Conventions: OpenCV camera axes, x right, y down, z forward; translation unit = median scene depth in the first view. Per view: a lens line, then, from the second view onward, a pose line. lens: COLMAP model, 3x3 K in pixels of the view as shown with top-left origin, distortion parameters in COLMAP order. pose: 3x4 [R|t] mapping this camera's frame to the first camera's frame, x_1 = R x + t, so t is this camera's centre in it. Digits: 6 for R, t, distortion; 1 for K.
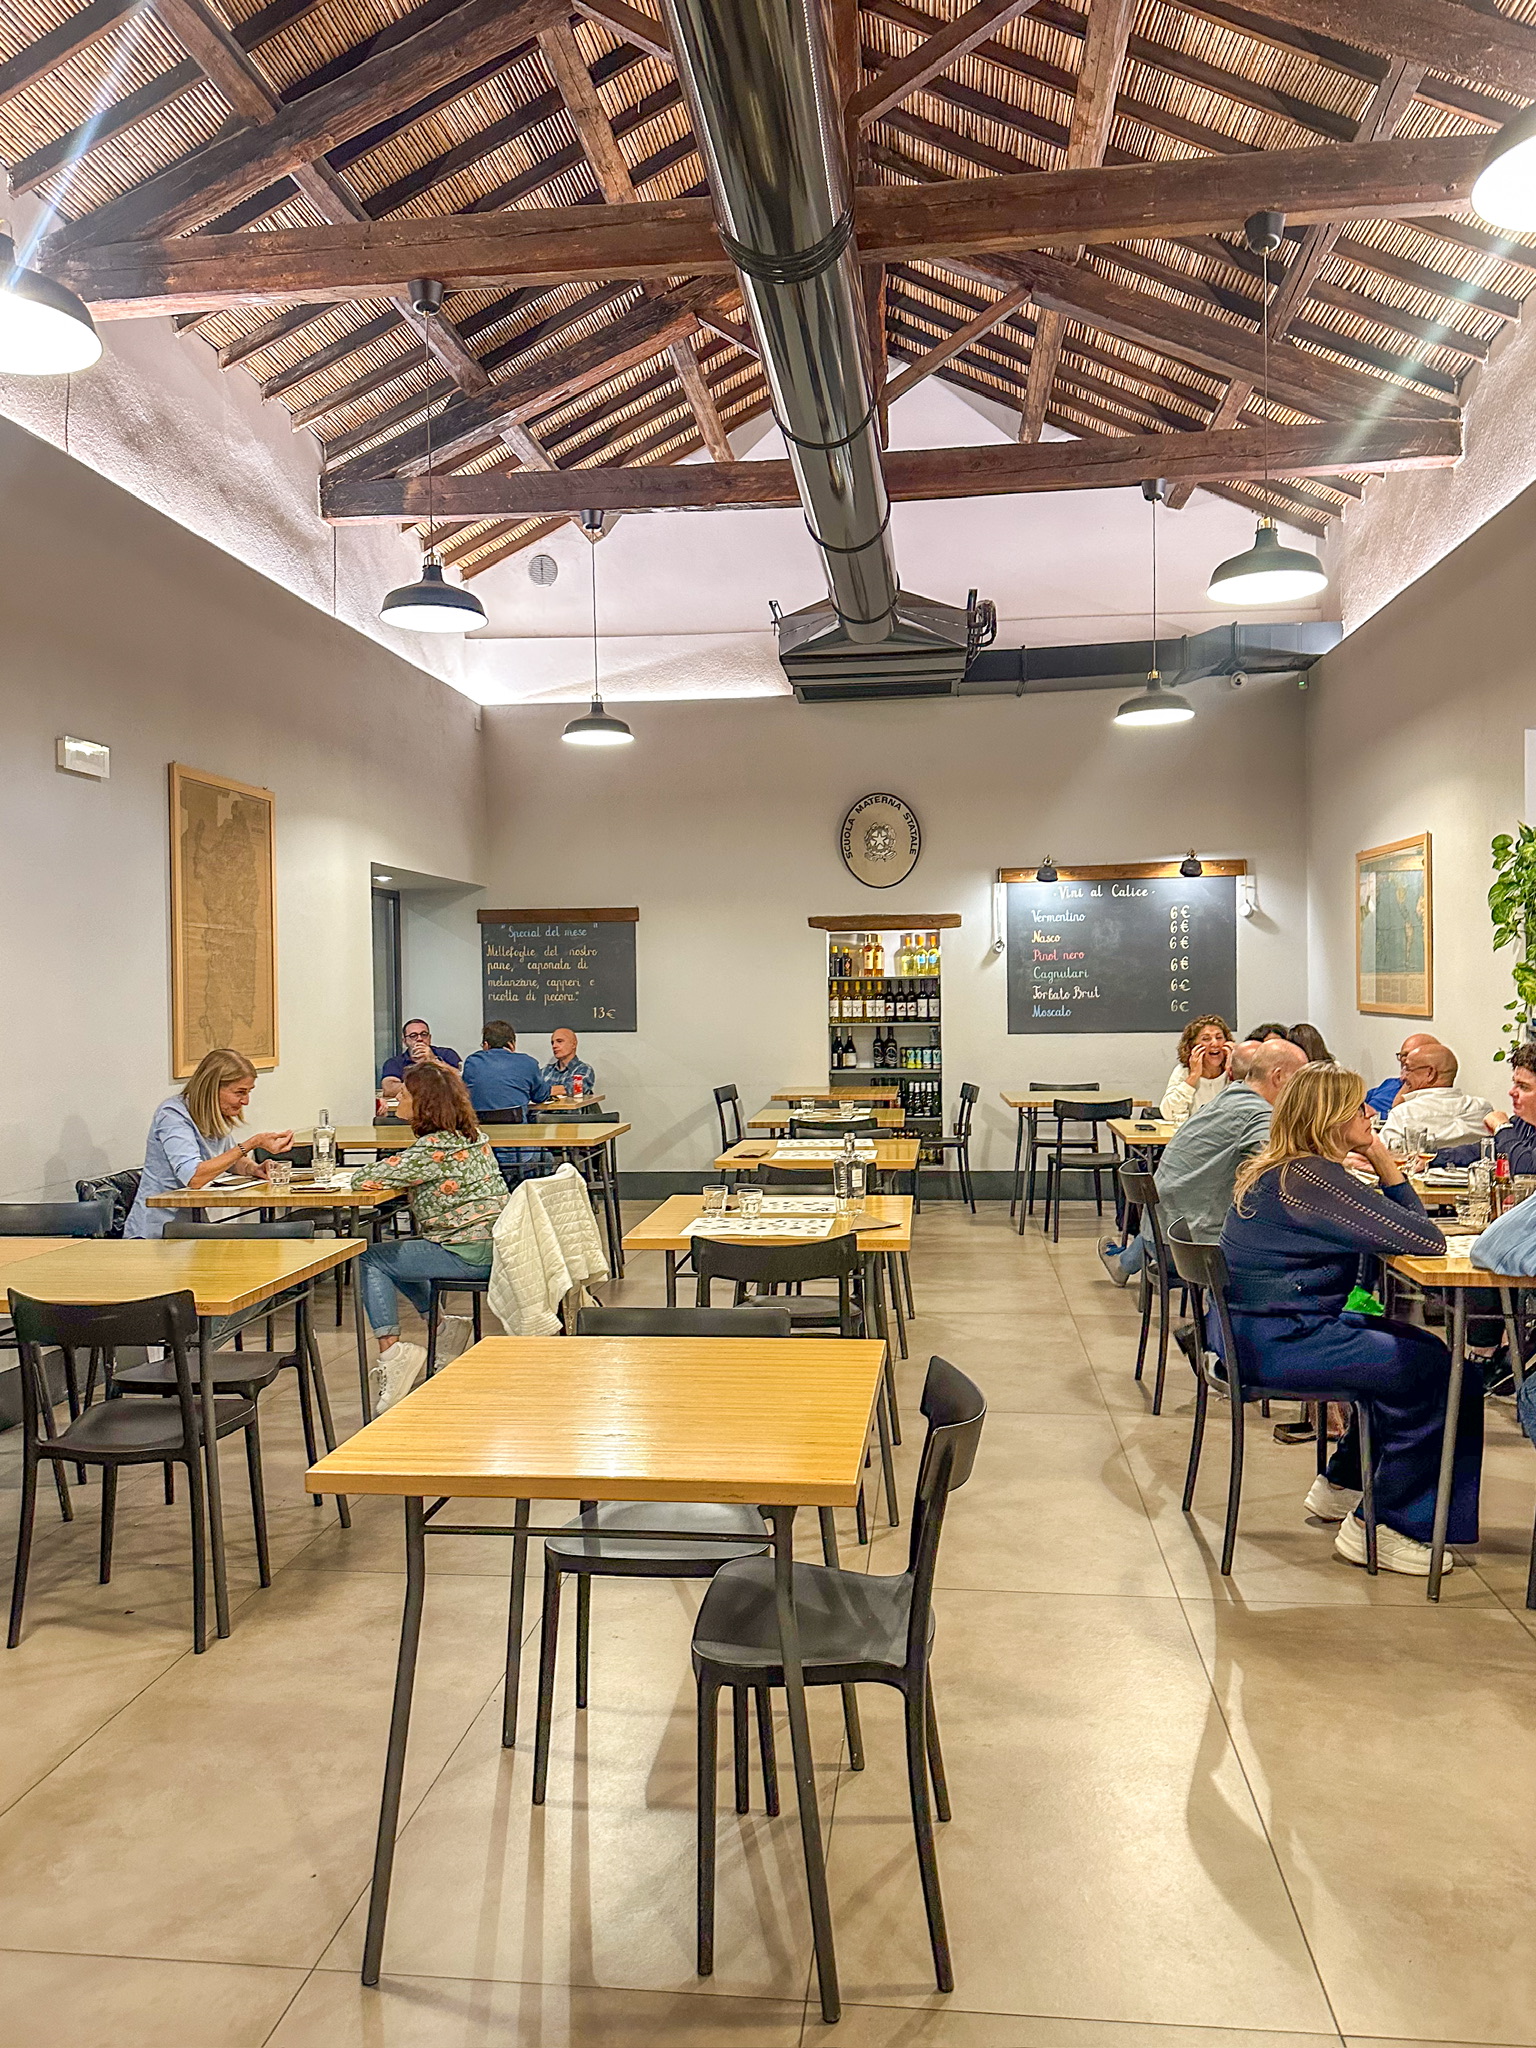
lens RADIAL K [[1454.9, 0, 768.0], [0, 1454.9, 1024.0], [0, 0, 1]] dist [-0.029695, 0.006906]
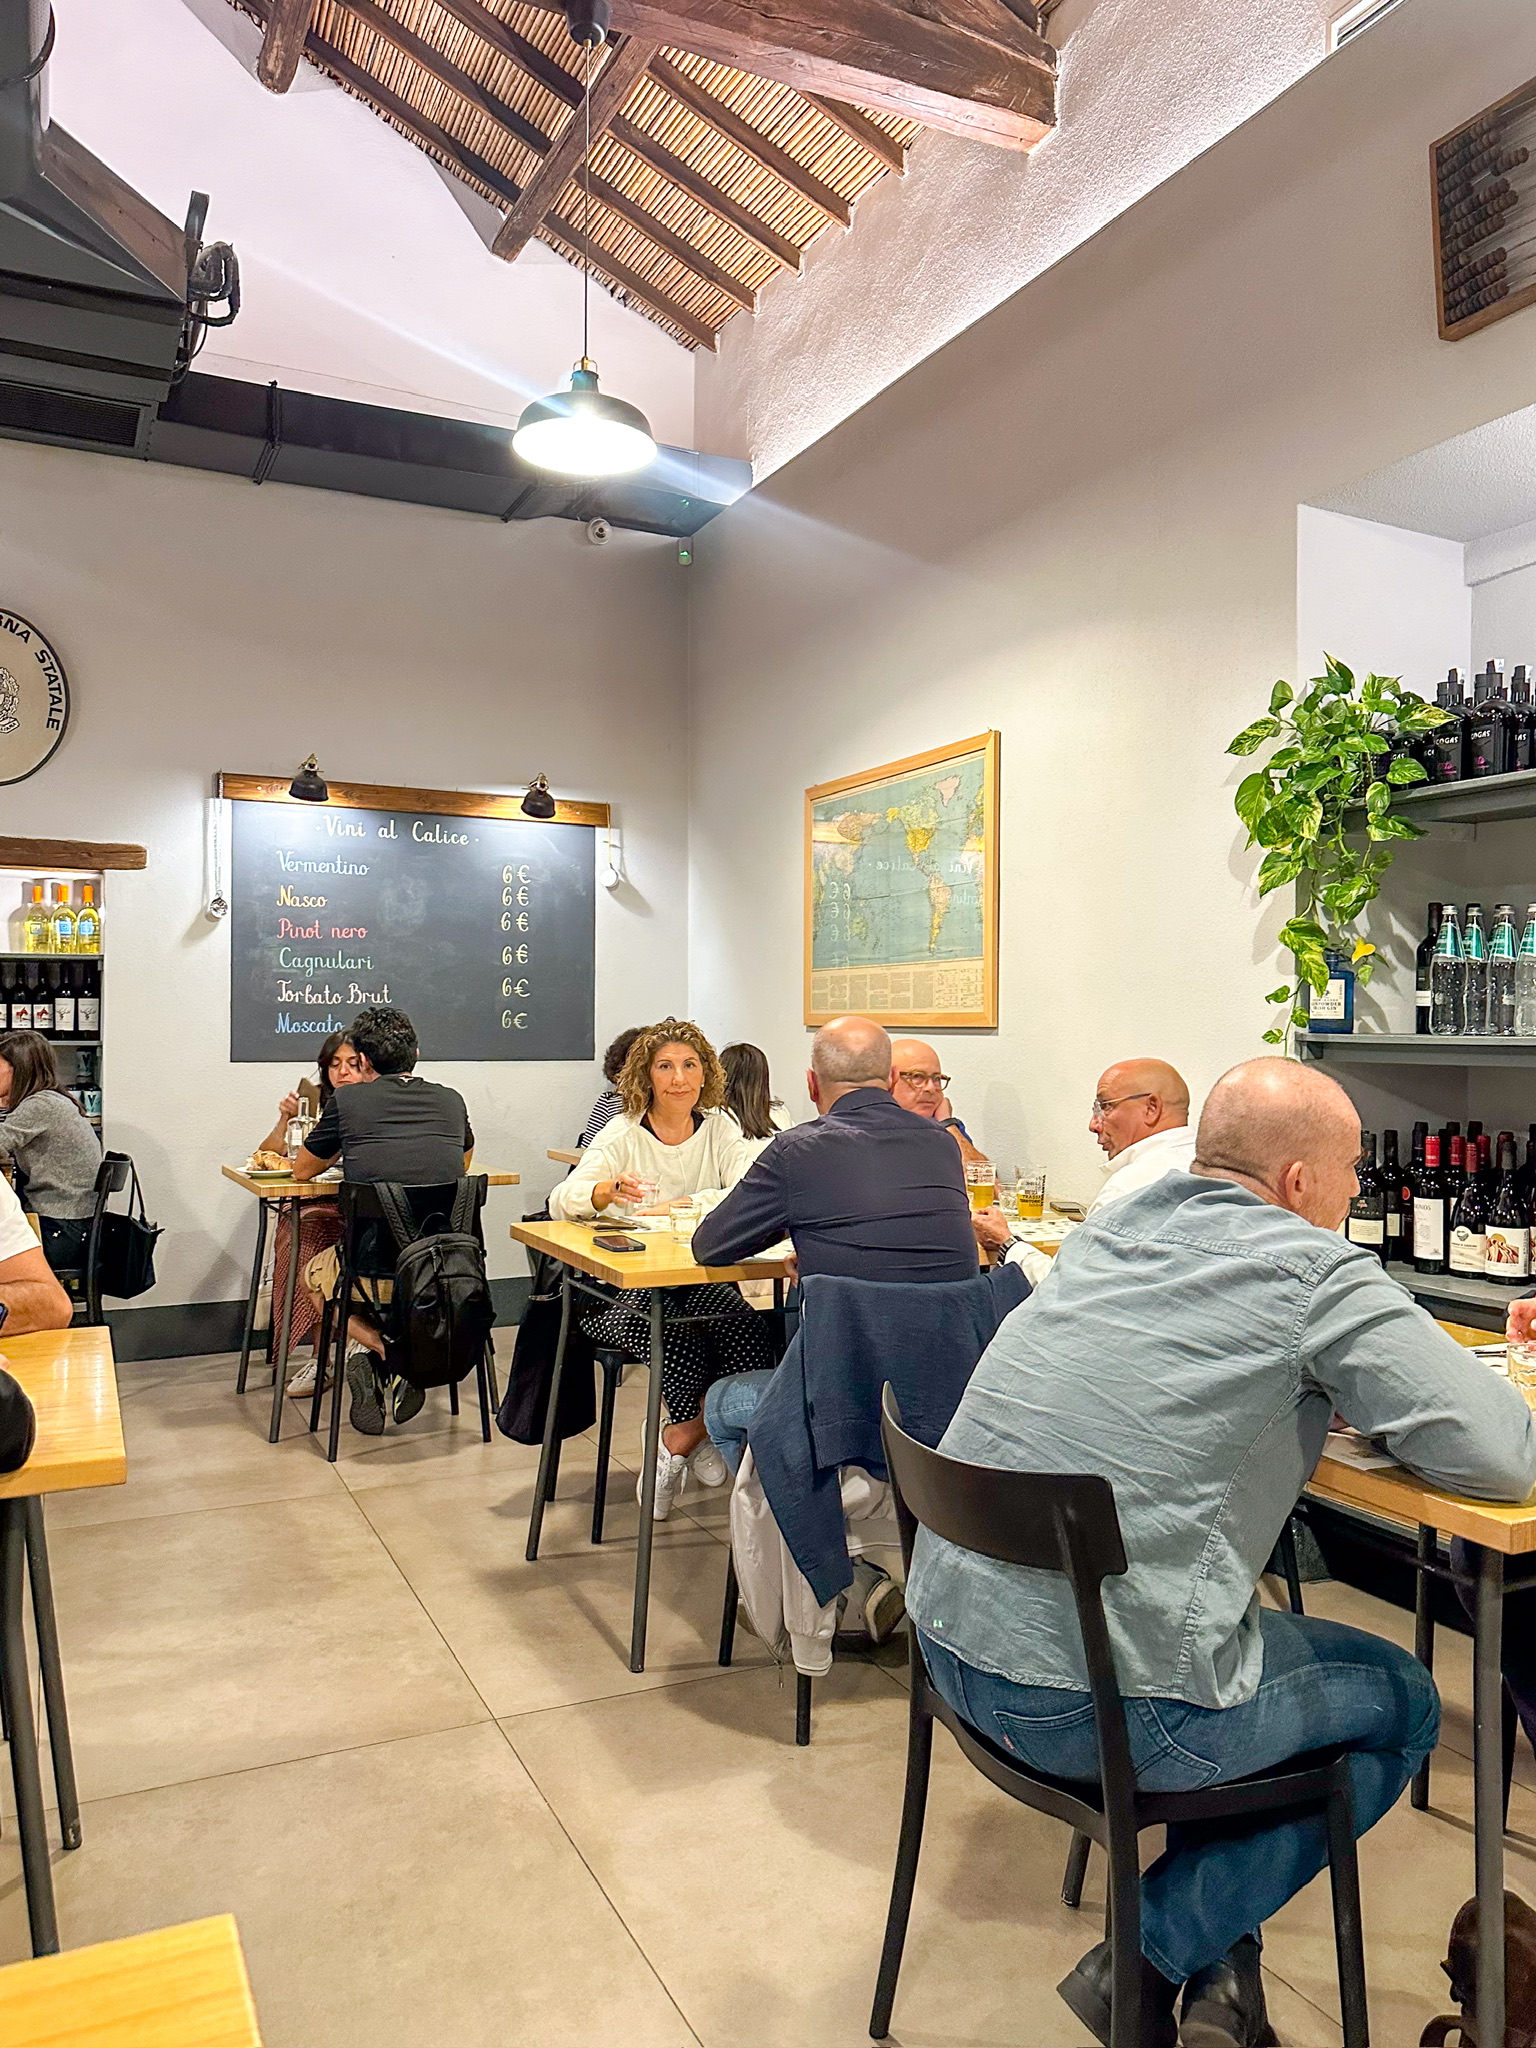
lens RADIAL K [[1492.8, 0, 768.0], [0, 1492.8, 1024.0], [0, 0, 1]] dist [0.140147, -0.244691]
pose [[0.847838, 0.021357, 0.529825, 0.027429], [-0.004033, 0.999419, -0.033832, 0.011350], [-0.530240, 0.026547, 0.847432, 0.379158]]
